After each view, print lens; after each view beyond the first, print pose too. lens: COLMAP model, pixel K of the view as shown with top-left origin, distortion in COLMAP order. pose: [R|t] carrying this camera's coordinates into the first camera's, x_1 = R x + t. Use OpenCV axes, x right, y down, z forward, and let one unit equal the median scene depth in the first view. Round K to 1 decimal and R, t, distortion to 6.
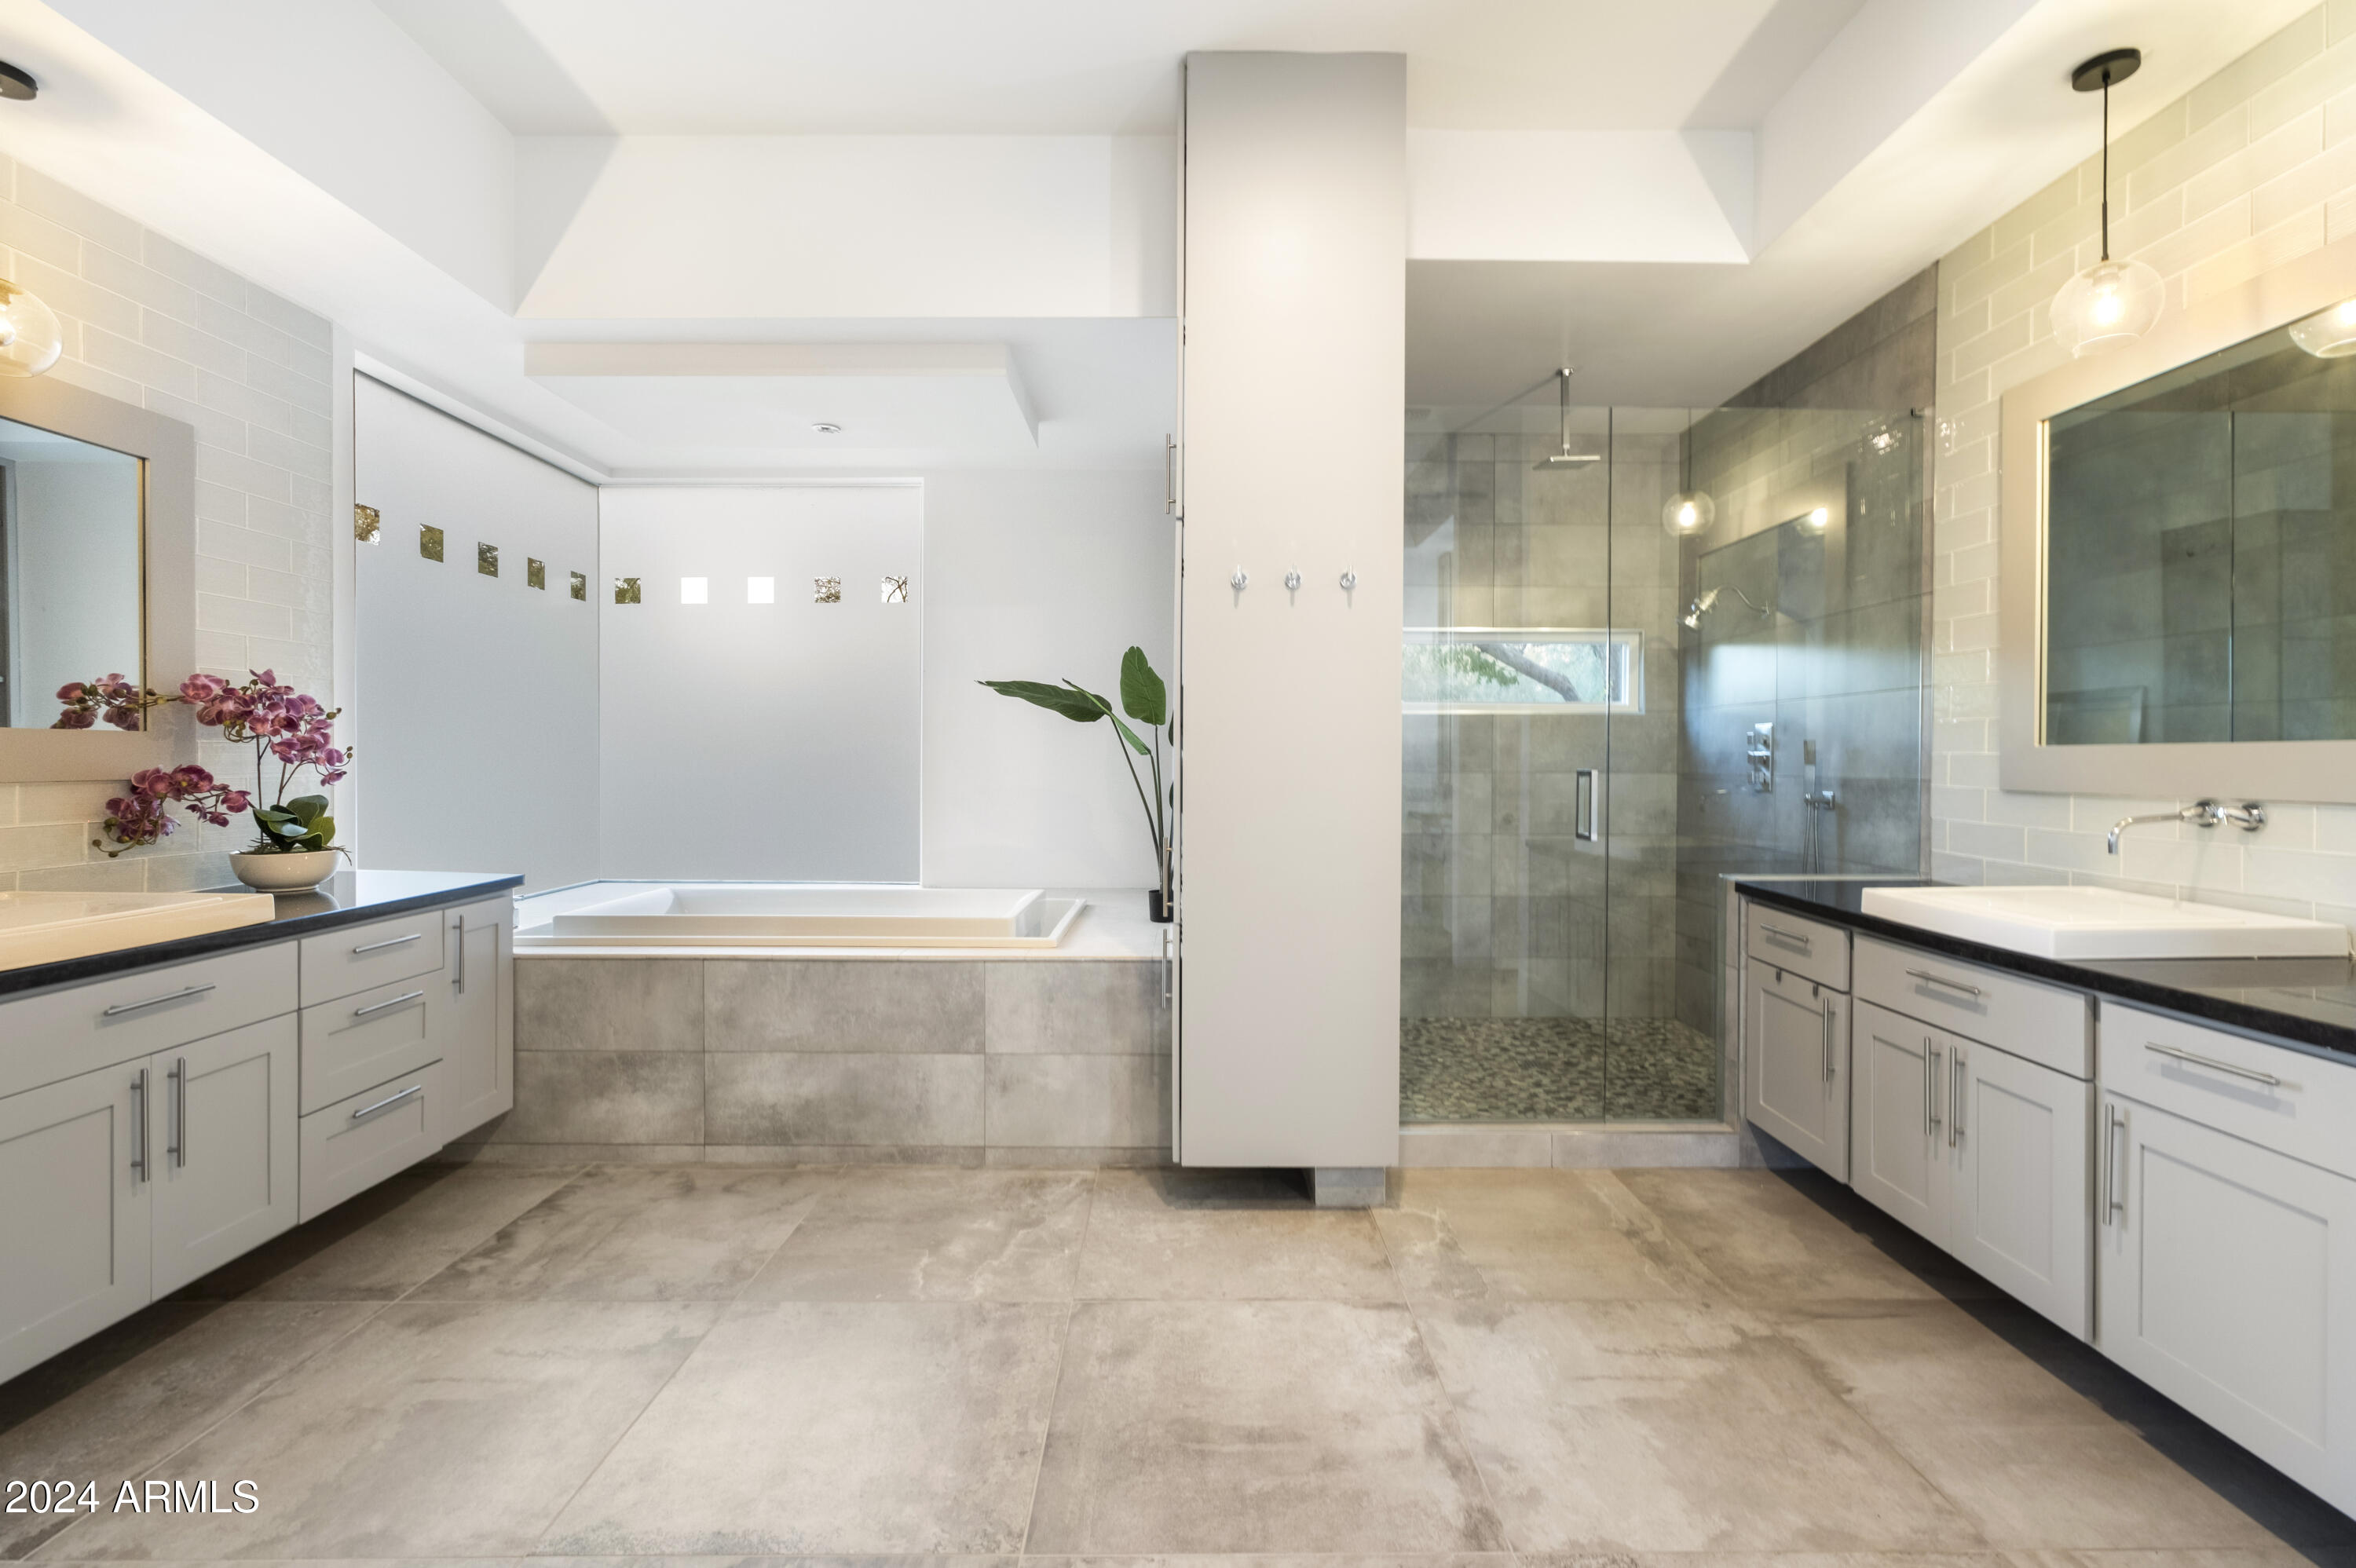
lens RADIAL K [[1037.4, 0, 1181.3], [0, 1037.4, 762.6], [0, 0, 1]] dist [-0.001649, -0.000483]
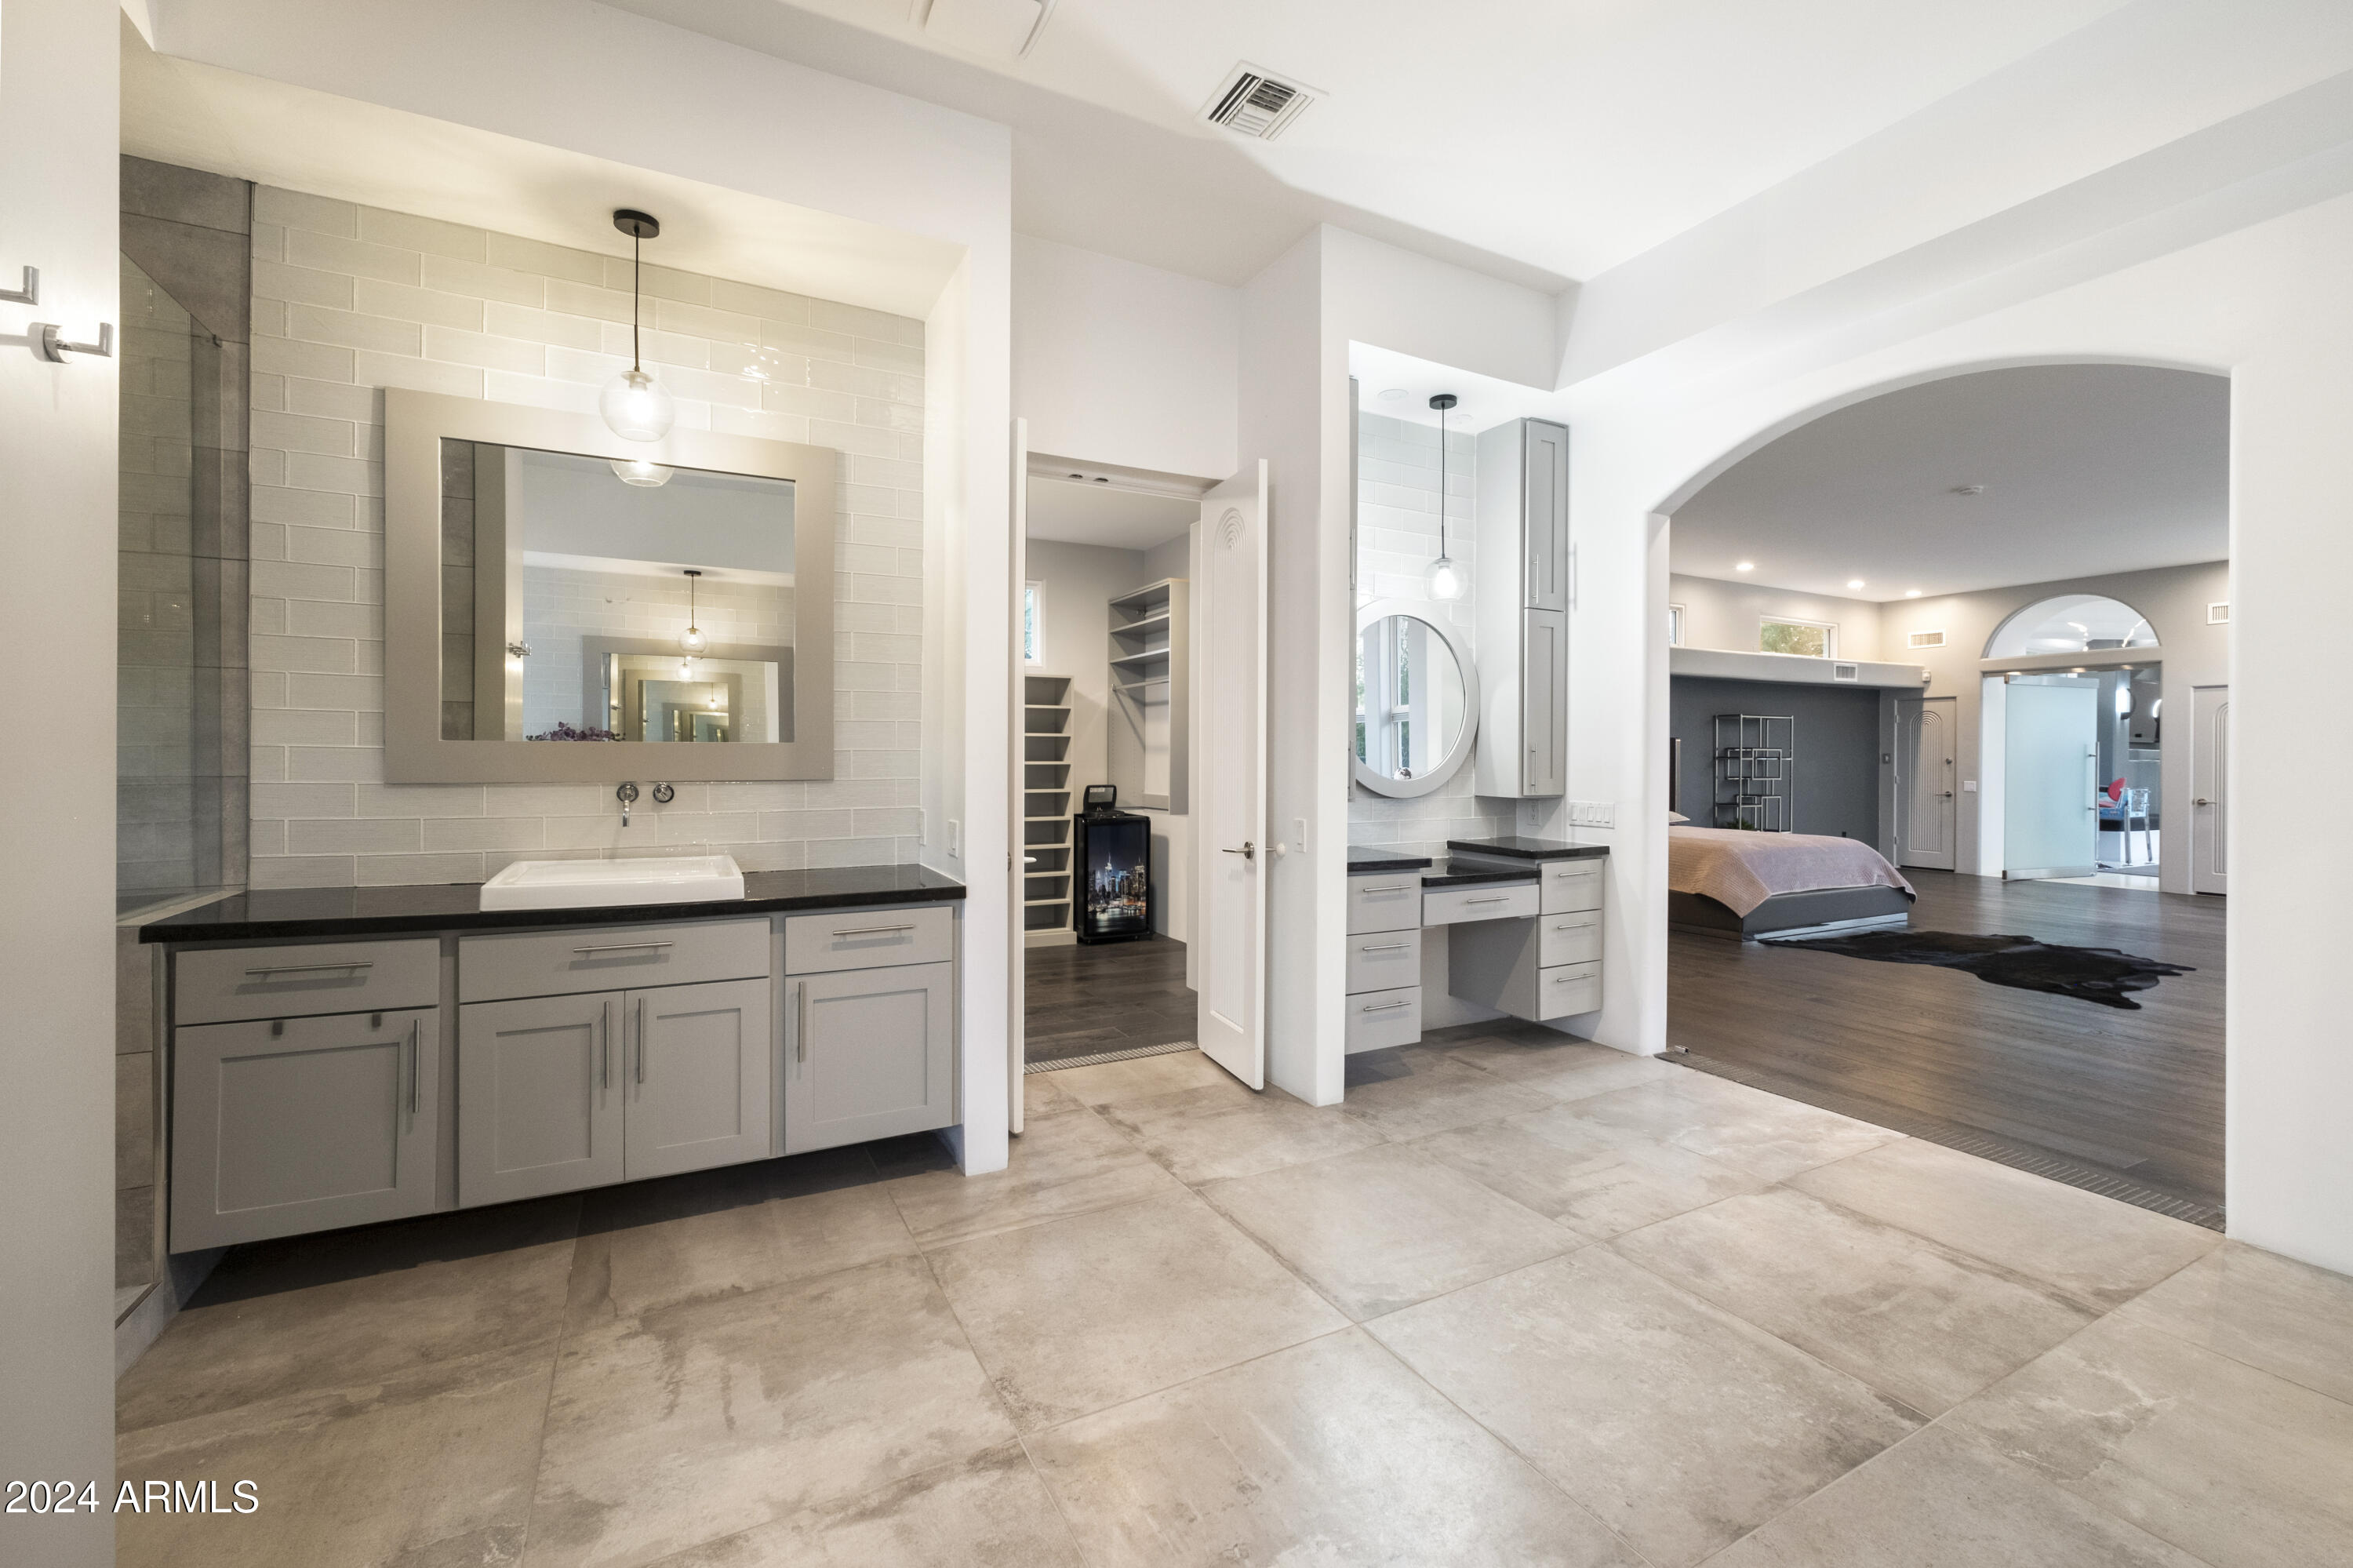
lens RADIAL K [[1009.3, 0, 1179.9], [0, 1009.3, 758.6], [0, 0, 1]] dist [0.000409, 0.000015]
pose [[-0.463584, -0.010711, 0.885988, -0.556067], [-0.003042, 0.999940, 0.010497, -0.012738], [-0.886048, 0.002171, -0.463589, 0.990889]]
